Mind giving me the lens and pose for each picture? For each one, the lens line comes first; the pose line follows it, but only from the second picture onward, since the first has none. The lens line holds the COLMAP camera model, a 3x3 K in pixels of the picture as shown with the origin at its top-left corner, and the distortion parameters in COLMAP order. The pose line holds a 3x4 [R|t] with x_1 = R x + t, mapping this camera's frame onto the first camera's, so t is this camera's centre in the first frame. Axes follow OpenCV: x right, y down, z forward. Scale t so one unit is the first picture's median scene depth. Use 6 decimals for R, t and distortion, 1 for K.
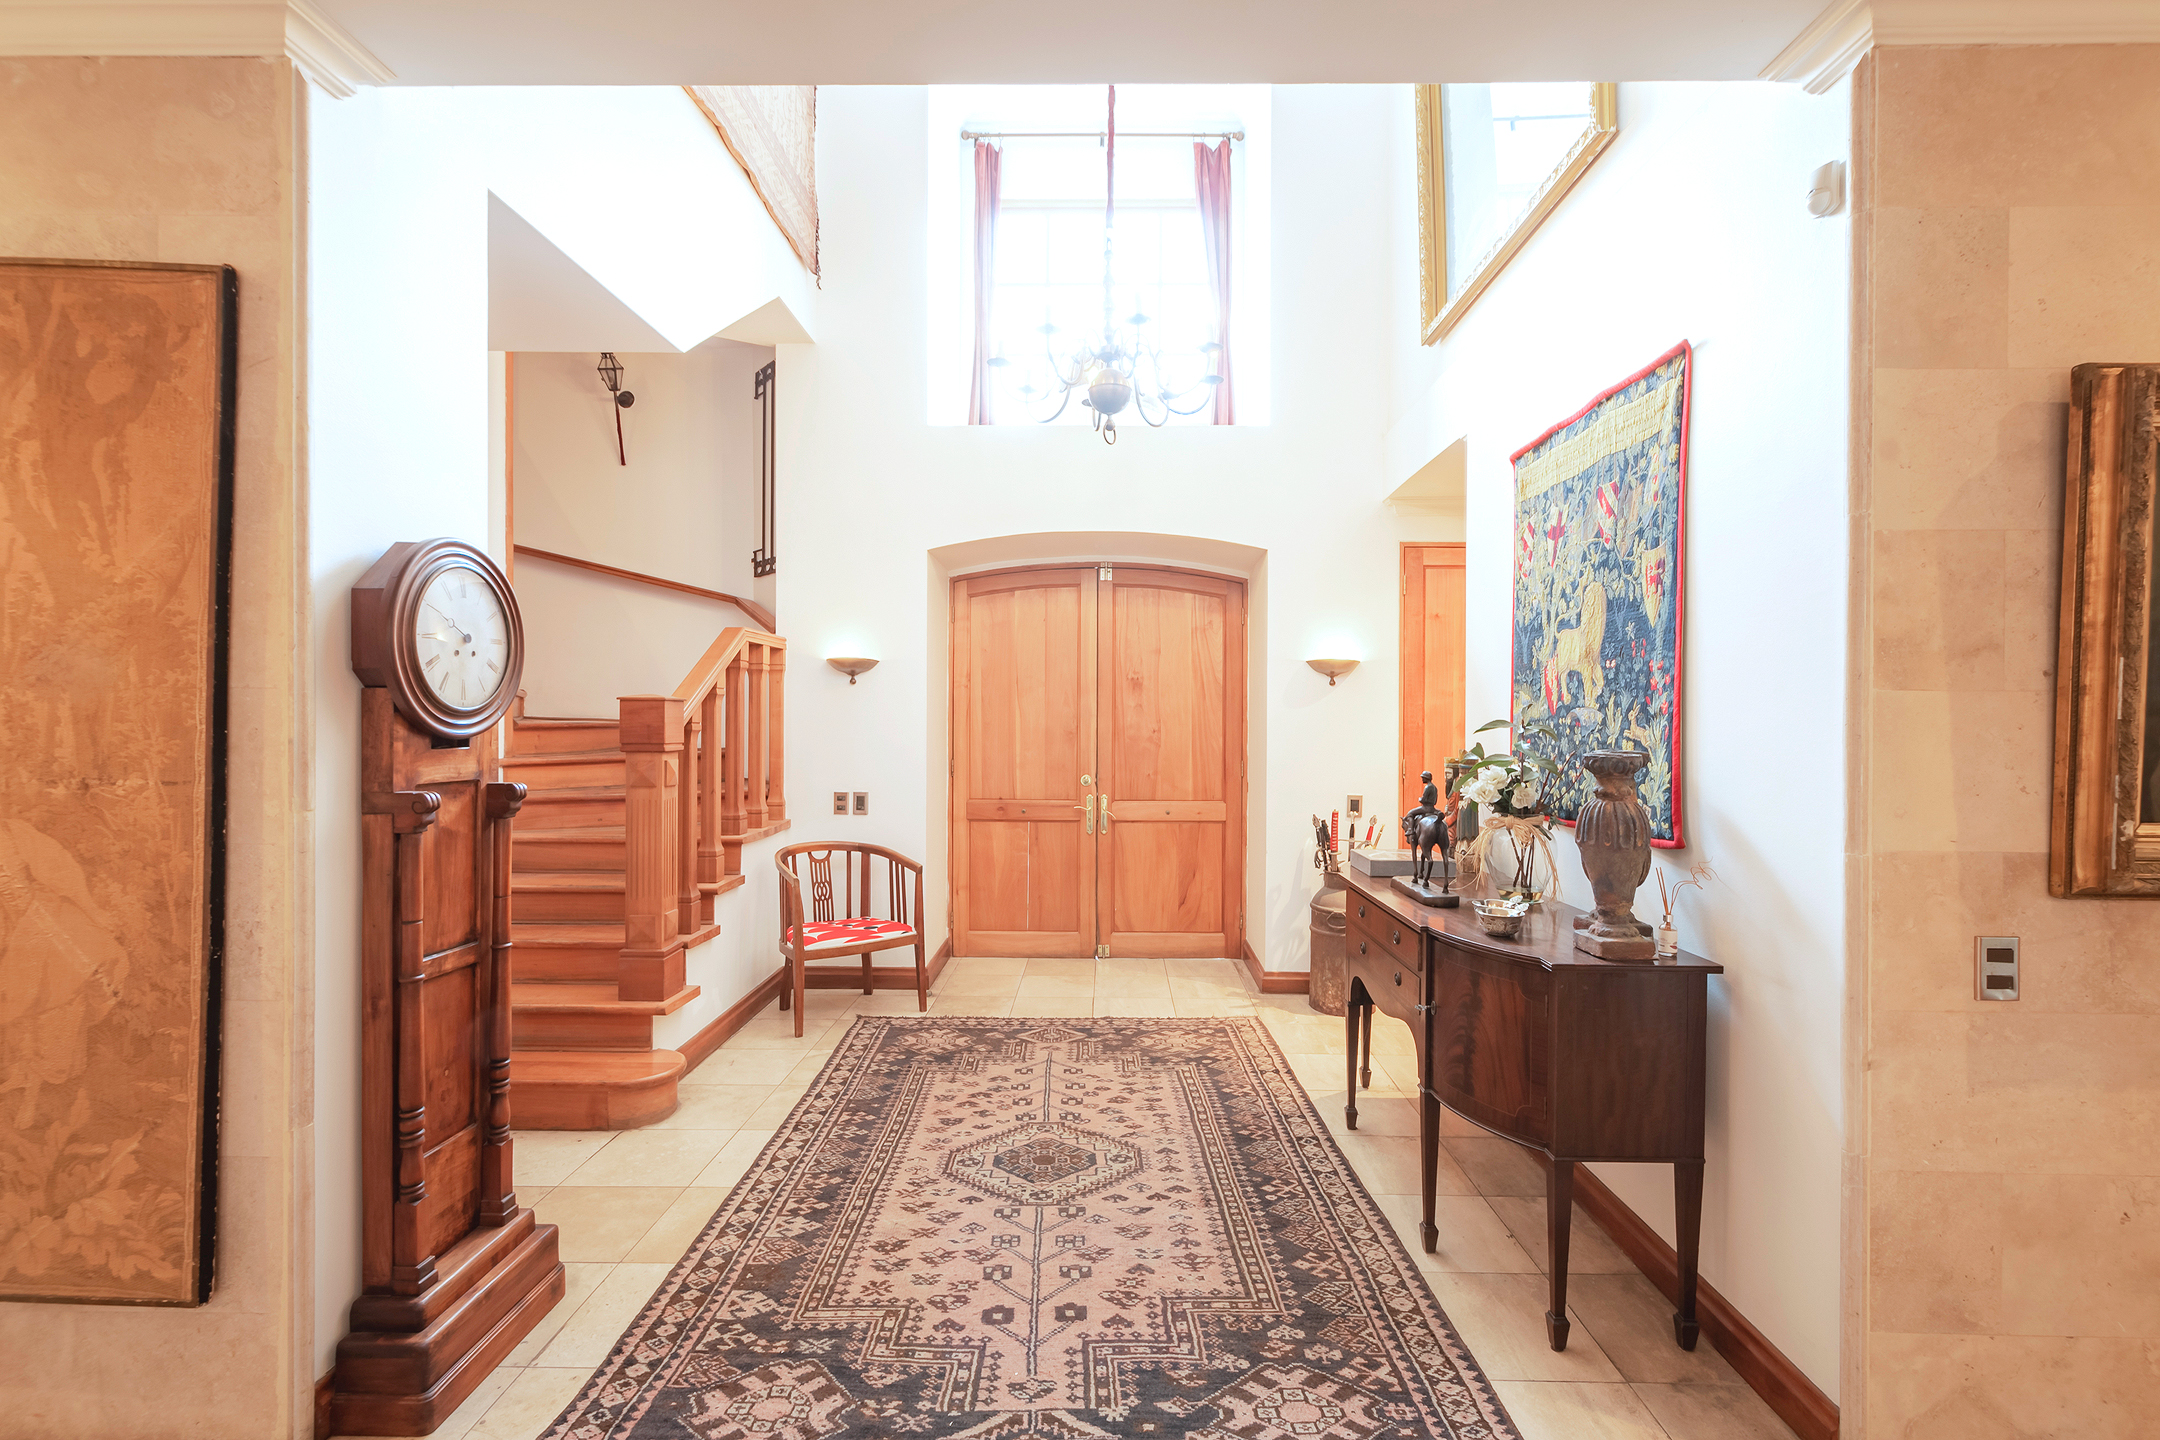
lens RADIAL K [[958.7, 0, 1109.5], [0, 958.7, 725.2], [0, 0, 1]] dist [0.007588, -0.000239]
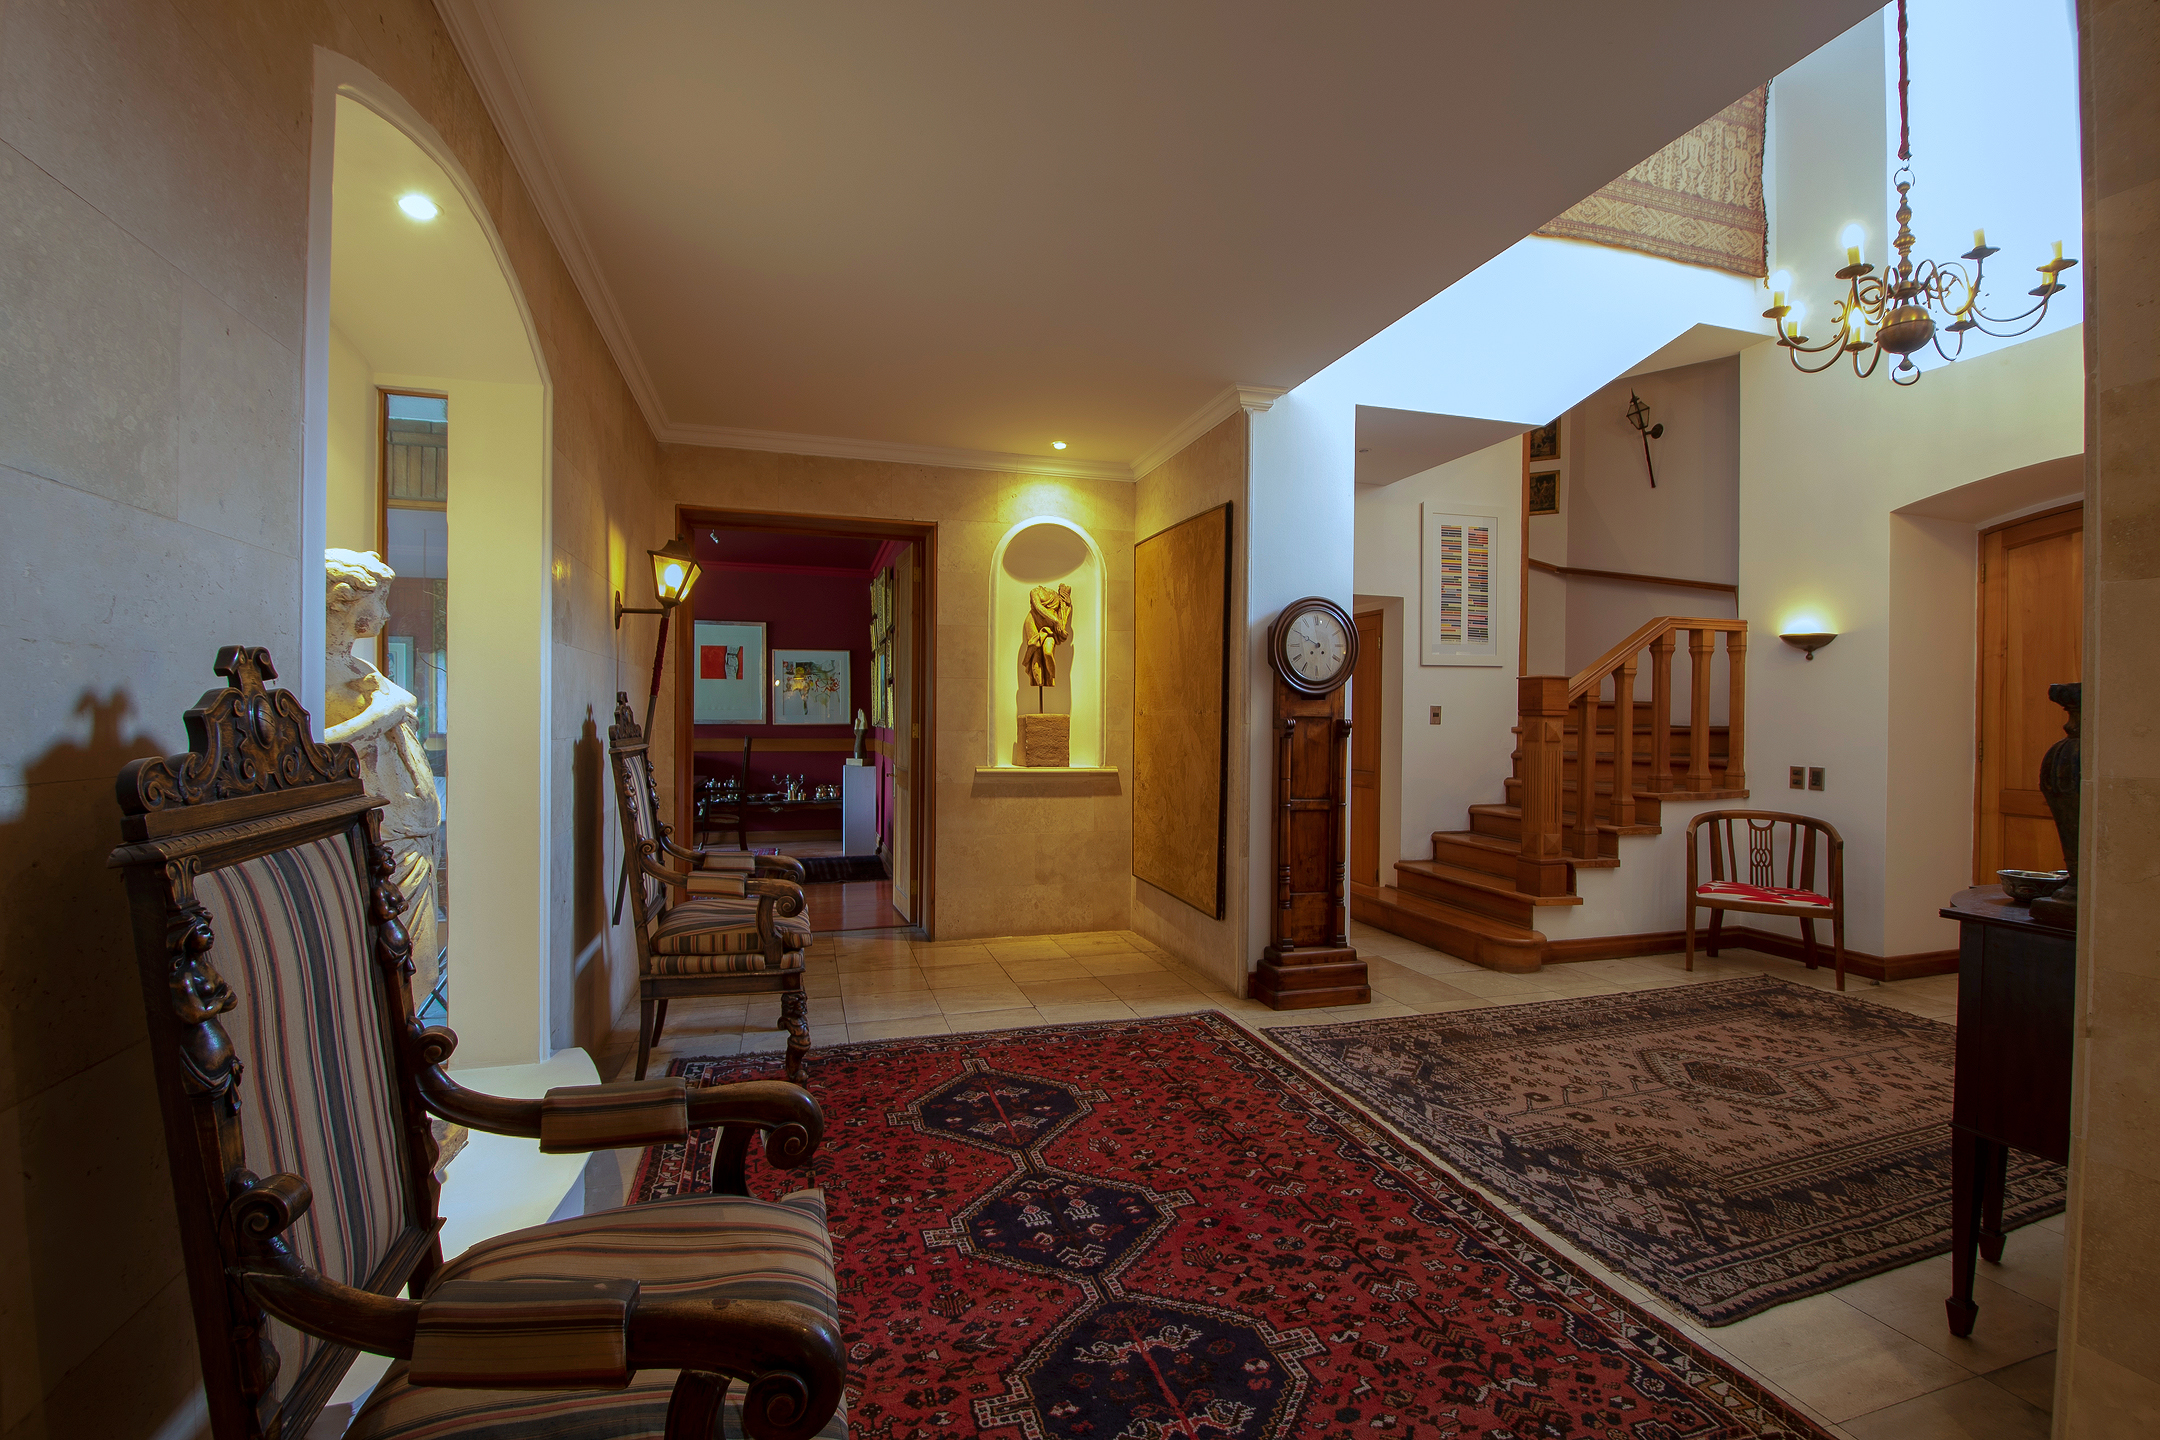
lens RADIAL K [[972.2, 0, 1080.0], [0, 972.2, 720.0], [0, 0, 1]] dist [-0.003853, -0.000998]
pose [[0.297376, -0.000394, -0.954760, 0.682656], [-0.013164, 0.999903, -0.004513, 0.049998], [0.954670, 0.013910, 0.297342, -0.046521]]
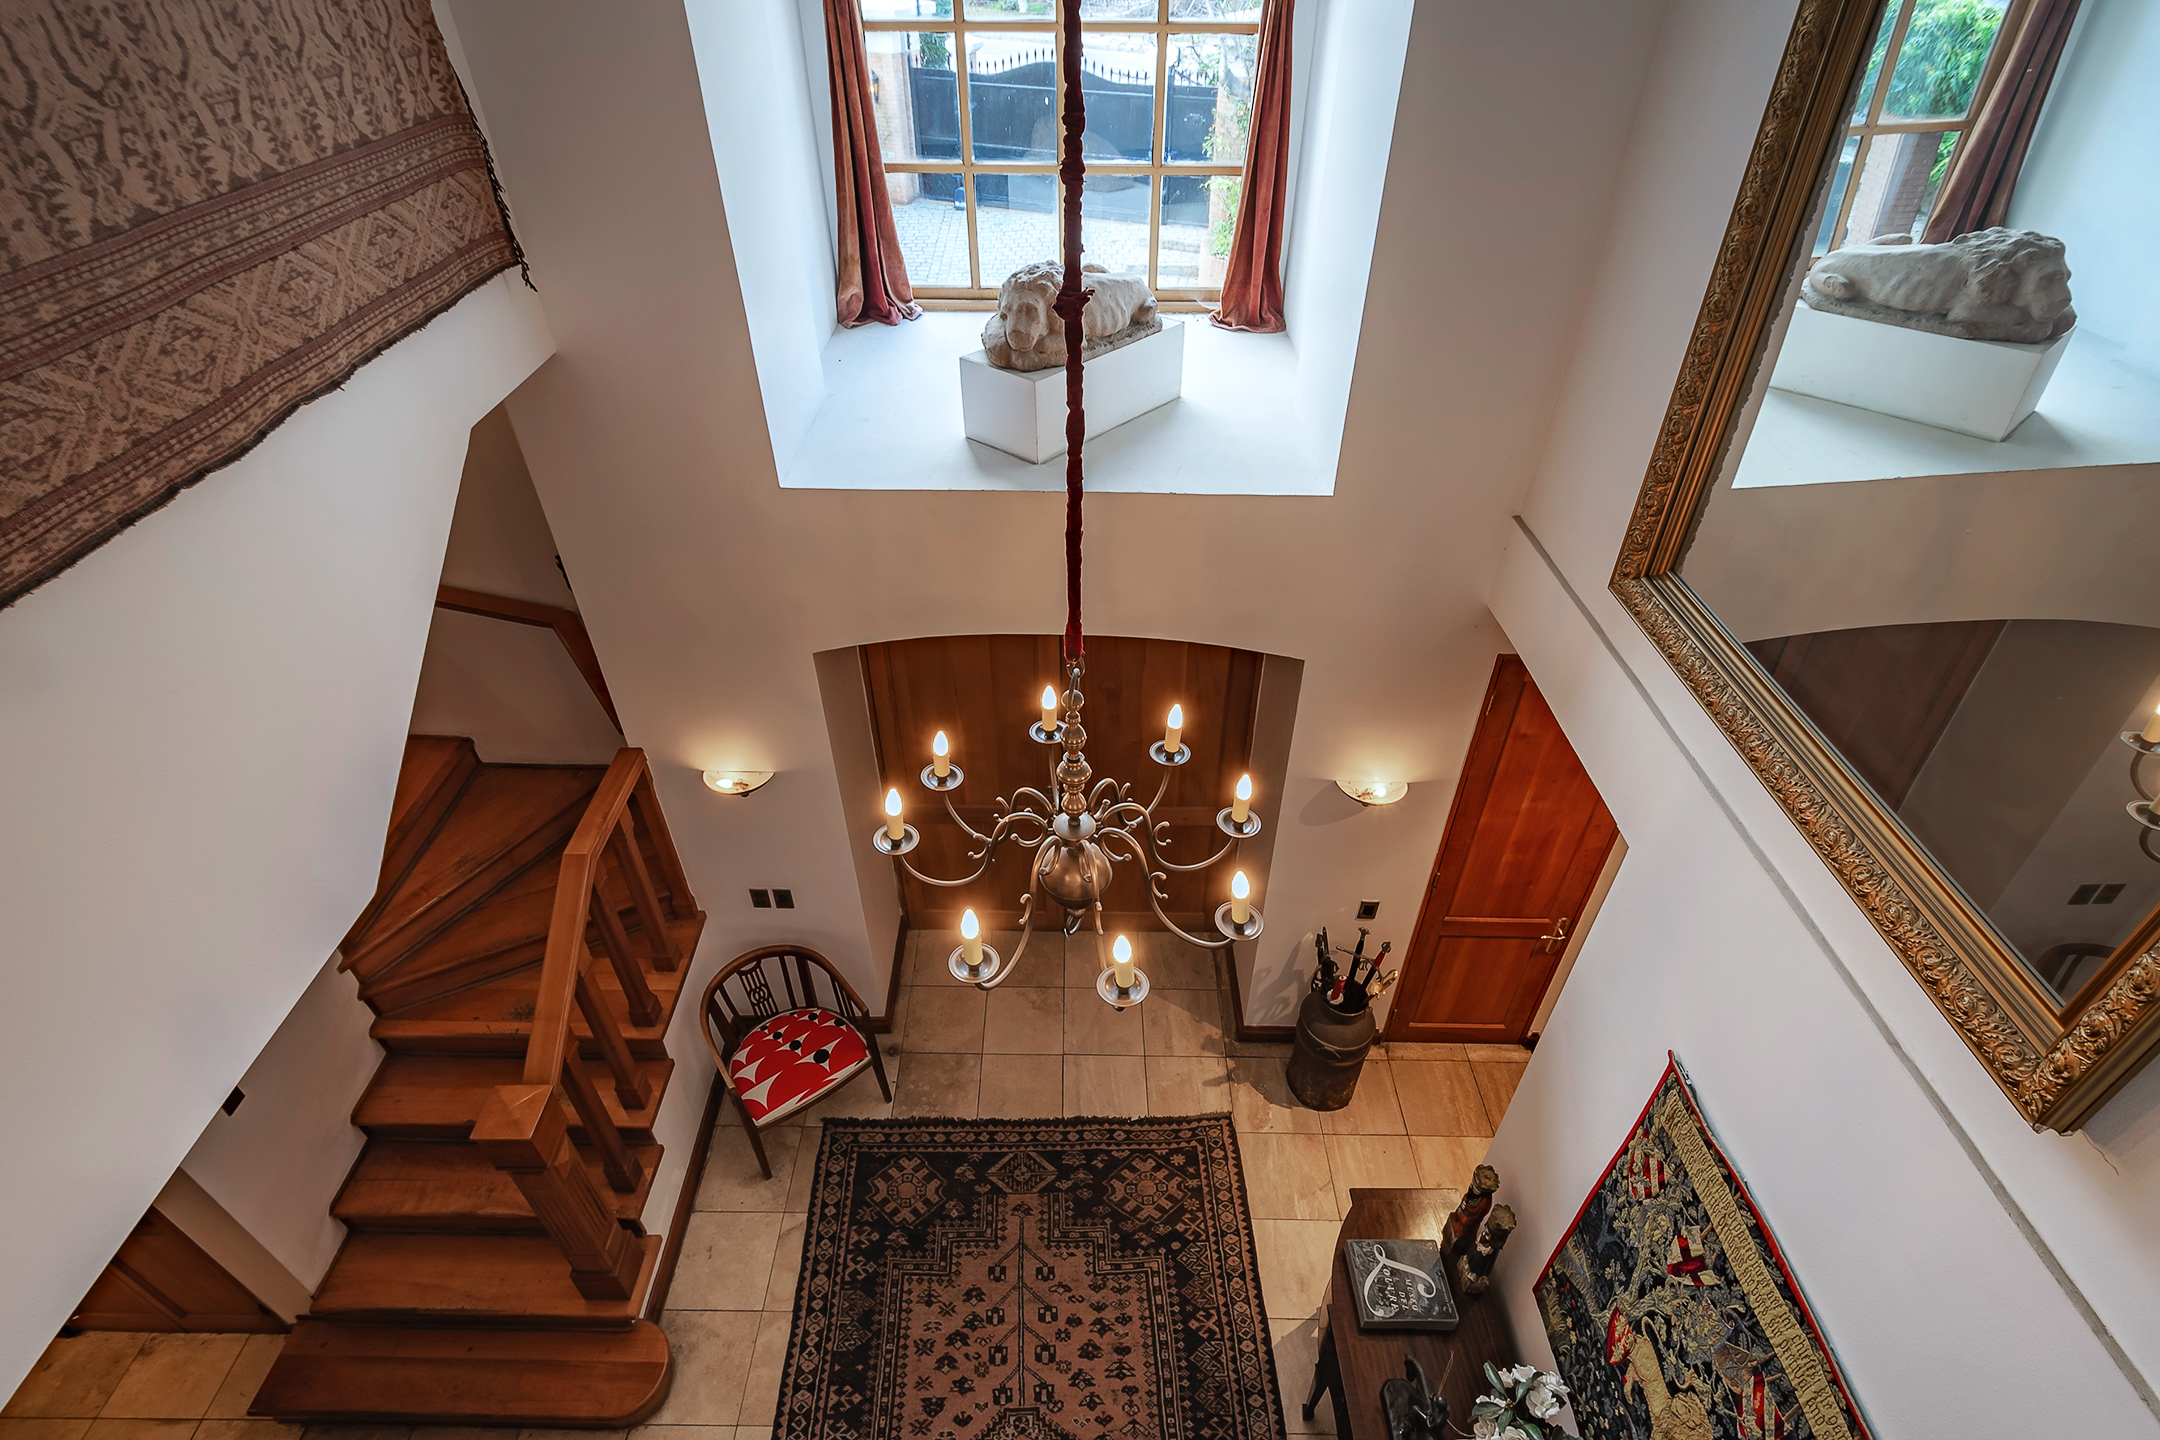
lens RADIAL K [[1029.4, 0, 1080.0], [0, 1029.4, 720.0], [0, 0, 1]] dist [-0.002569, -0.000601]
pose [[0.999984, -0.005650, 0.000064, 0.002901], [0.004402, 0.786048, 0.618150, -0.863044], [-0.003543, -0.618140, 0.786060, 0.551018]]
